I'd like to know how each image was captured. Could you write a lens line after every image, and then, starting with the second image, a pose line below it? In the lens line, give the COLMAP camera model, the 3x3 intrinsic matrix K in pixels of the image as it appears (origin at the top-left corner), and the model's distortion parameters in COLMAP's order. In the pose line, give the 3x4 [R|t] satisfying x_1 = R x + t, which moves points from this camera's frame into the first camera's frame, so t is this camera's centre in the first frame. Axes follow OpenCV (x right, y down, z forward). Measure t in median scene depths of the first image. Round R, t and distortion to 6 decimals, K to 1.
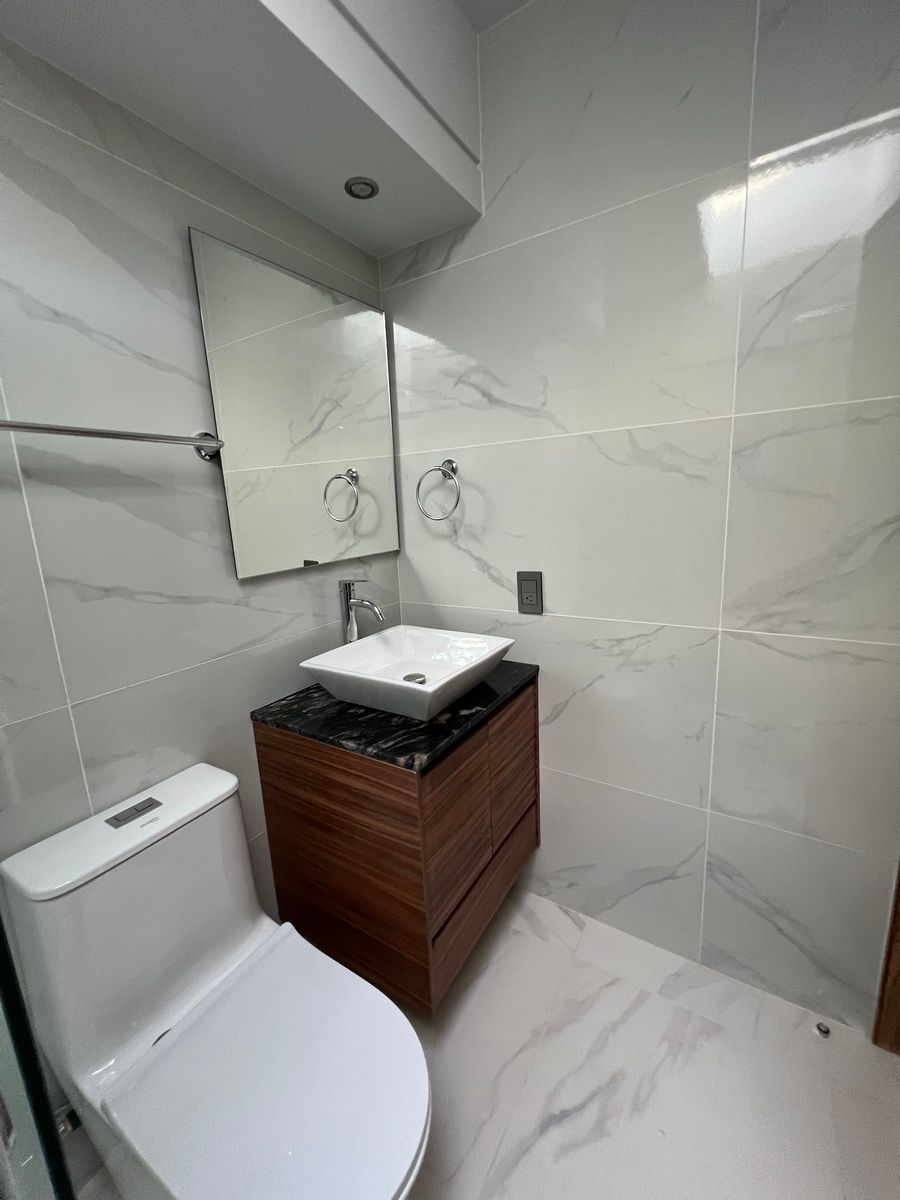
lens RADIAL K [[481.7, 0, 451.8], [0, 481.7, 598.7], [0, 0, 1]] dist [-0.000778, 0.000754]
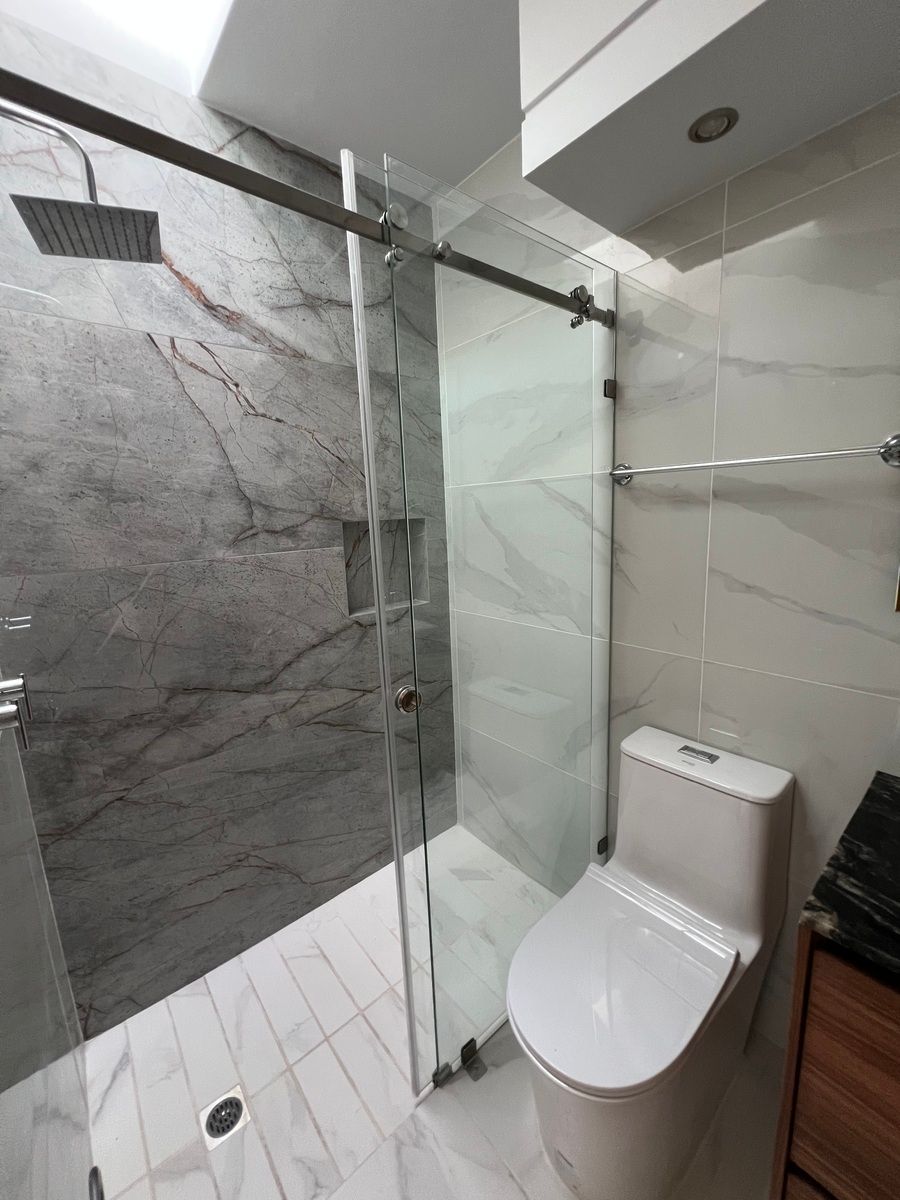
lens RADIAL K [[481.7, 0, 453.0], [0, 481.7, 601.1], [0, 0, 1]] dist [-0.000778, 0.000754]
pose [[-0.307964, 0.231488, -0.922807, 0.487117], [-0.133387, 0.949862, 0.282789, -0.171880], [0.942001, 0.210179, -0.261646, 0.468109]]
